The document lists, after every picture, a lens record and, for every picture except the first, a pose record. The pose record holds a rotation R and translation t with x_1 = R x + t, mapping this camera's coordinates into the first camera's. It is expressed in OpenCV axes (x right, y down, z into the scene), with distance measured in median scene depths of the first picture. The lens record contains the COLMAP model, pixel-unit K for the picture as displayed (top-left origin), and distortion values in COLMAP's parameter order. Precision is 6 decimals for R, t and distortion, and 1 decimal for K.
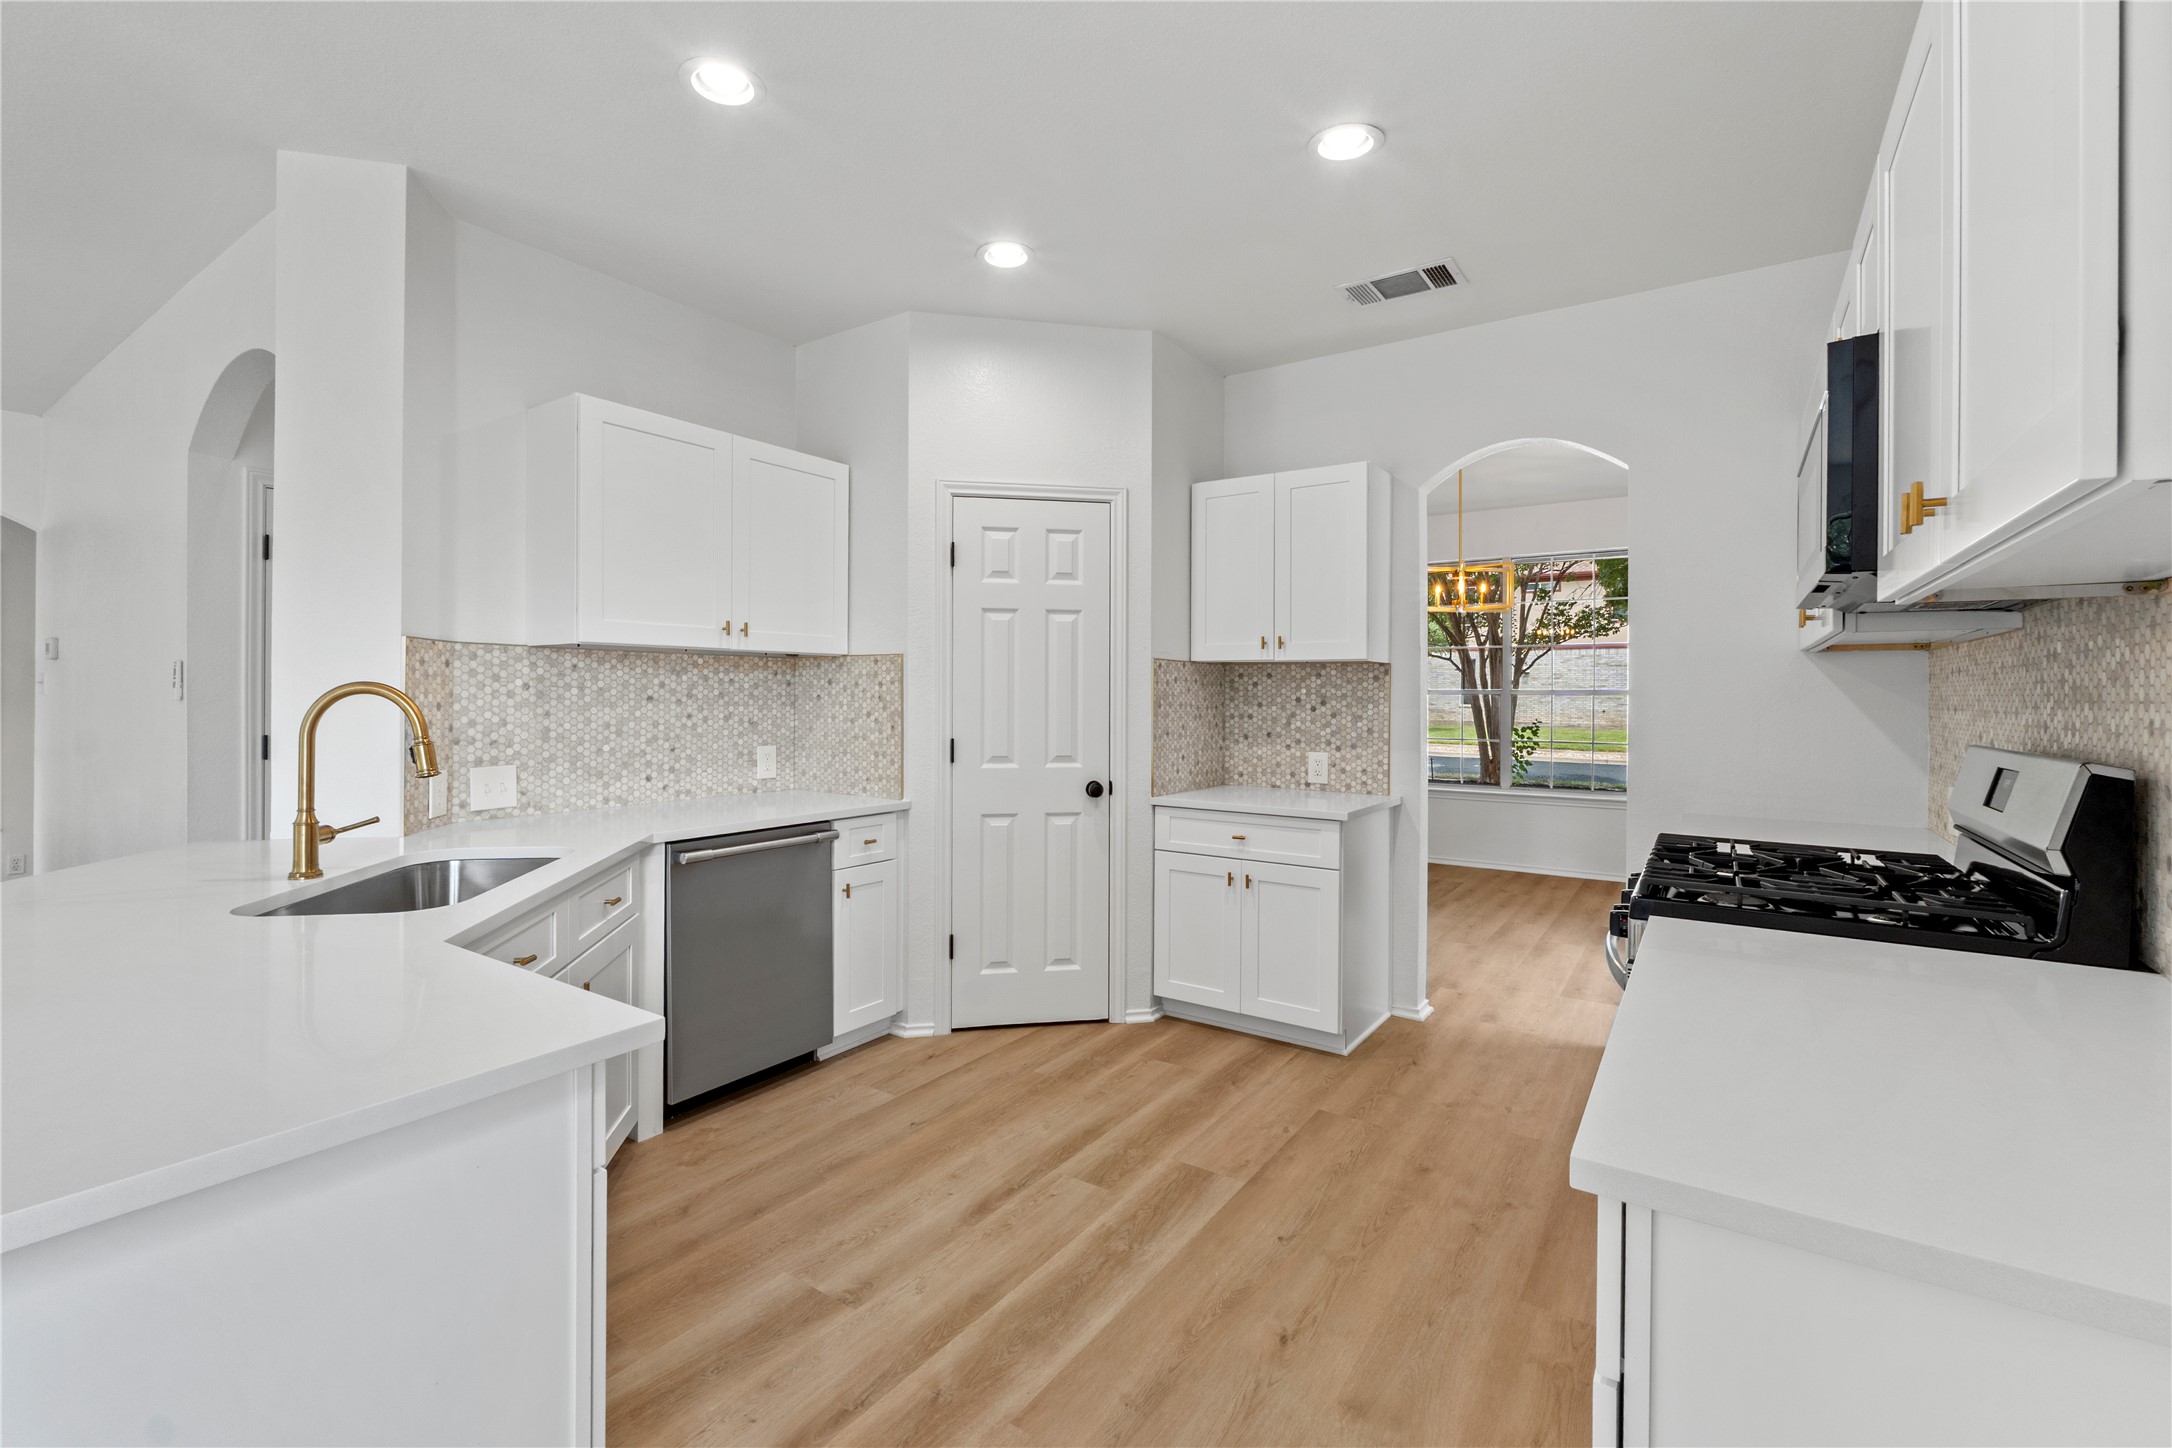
lens RADIAL K [[933.7, 0, 1082.0], [0, 933.7, 693.7], [0, 0, 1]] dist [-0.003135, -0.000265]
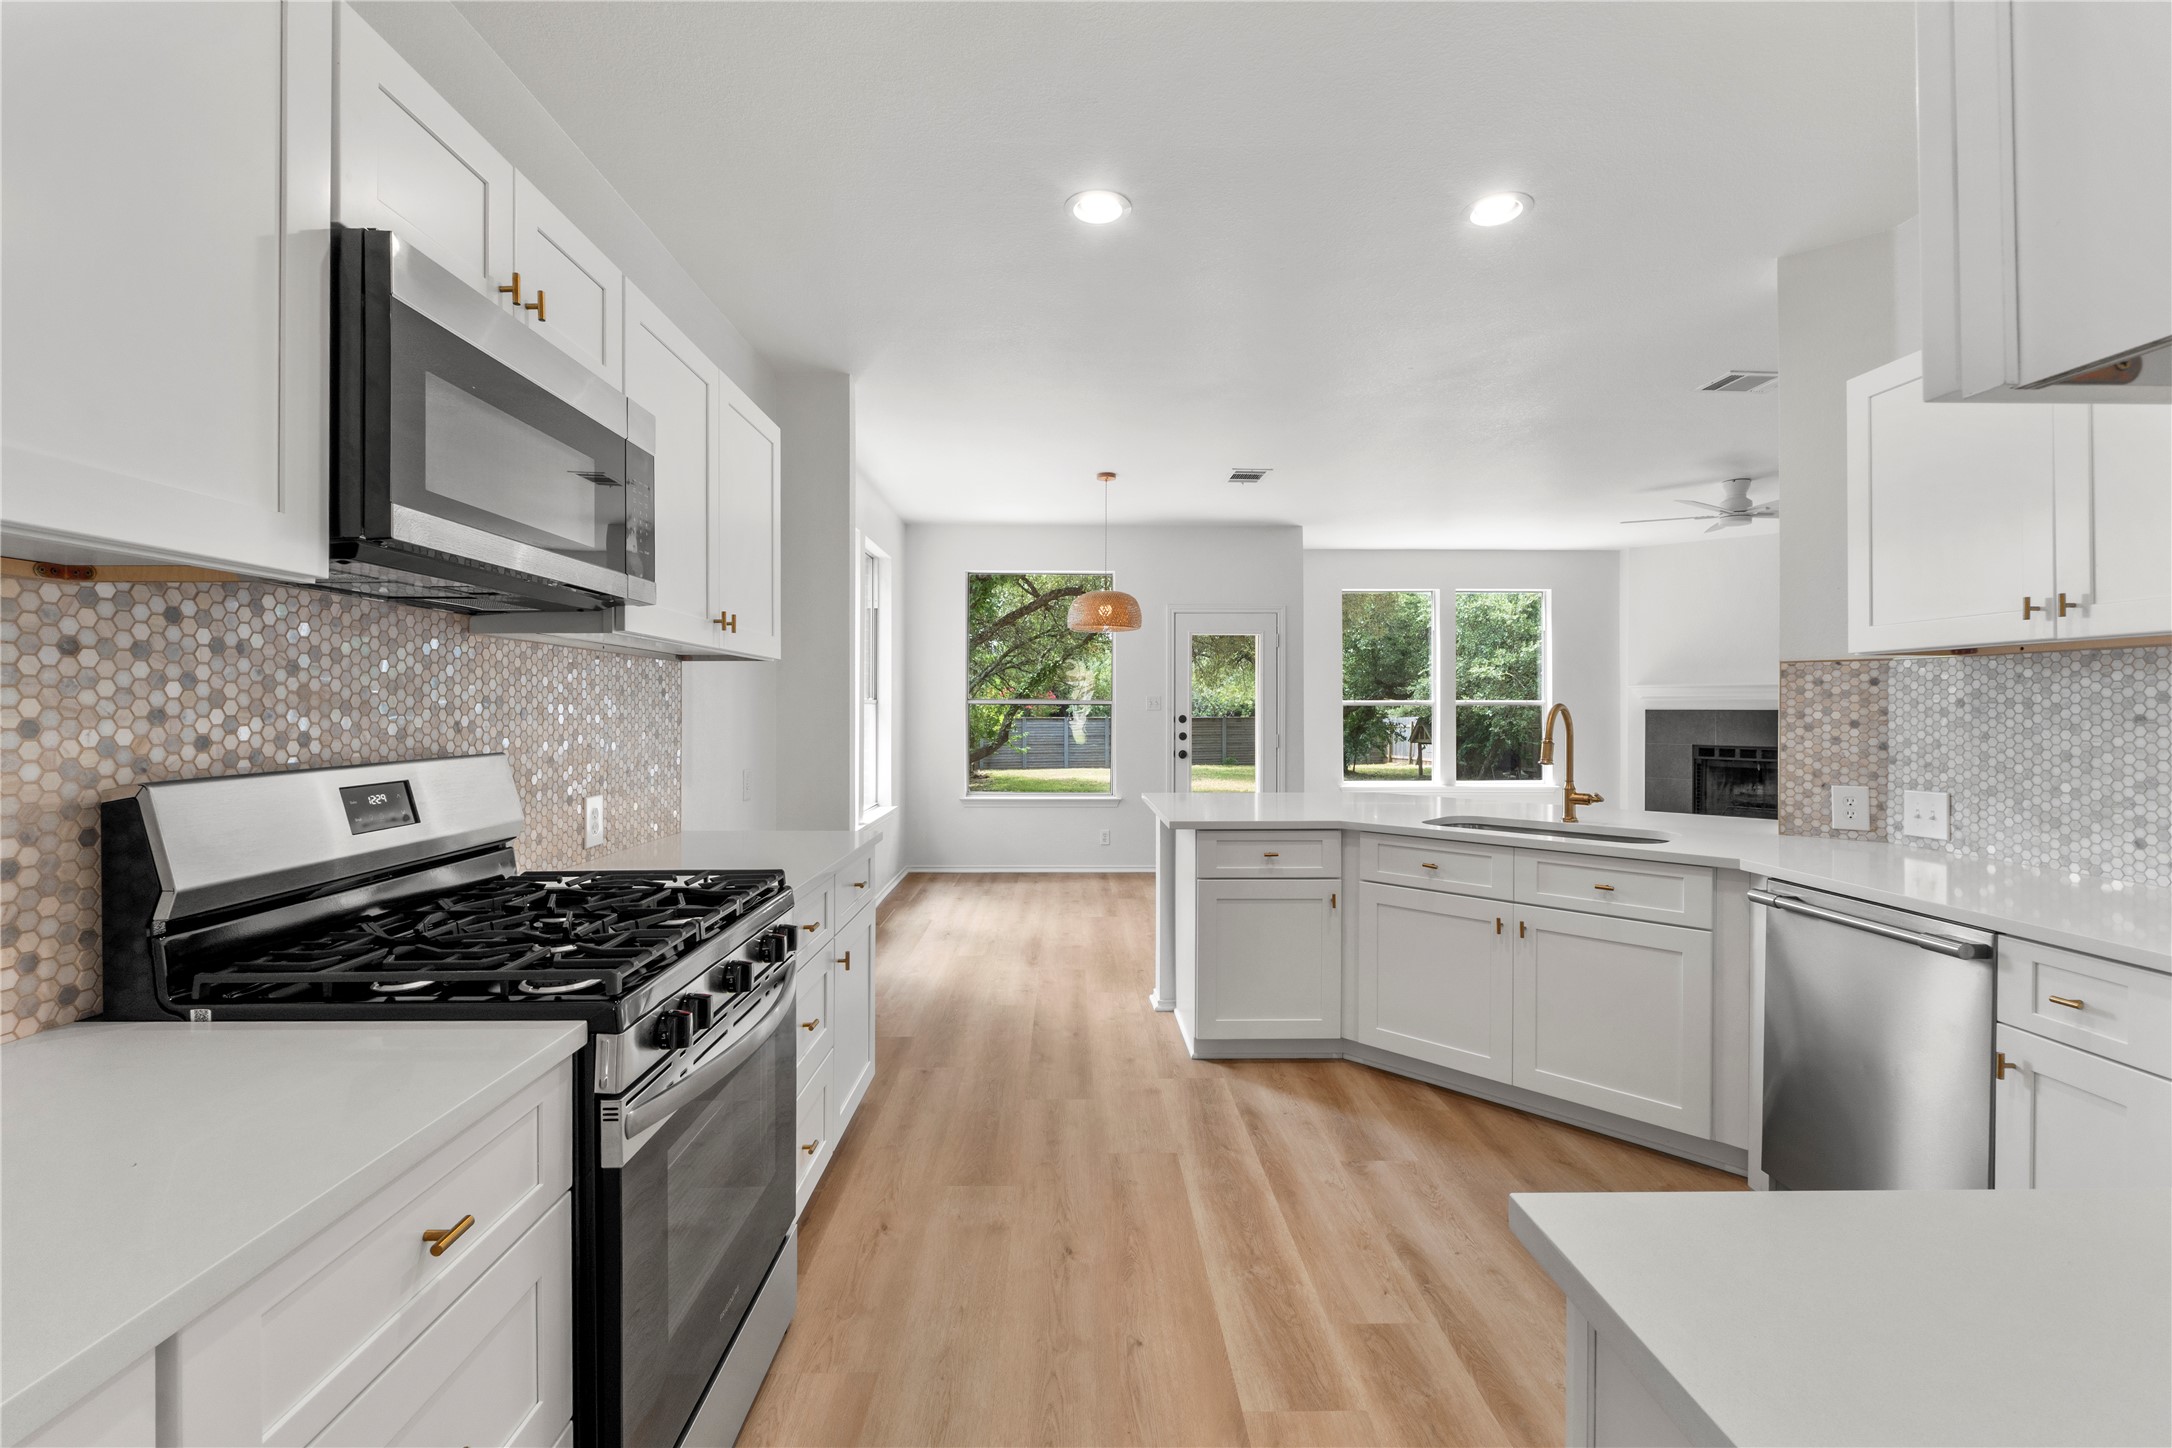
lens RADIAL K [[933.7, 0, 1084.8], [0, 933.7, 713.0], [0, 0, 1]] dist [-0.003135, -0.000265]
pose [[-0.812201, -0.005506, -0.583352, 0.559704], [-0.007284, 0.999973, 0.000703, 0.006517], [0.583332, 0.004820, -0.812219, 1.233776]]
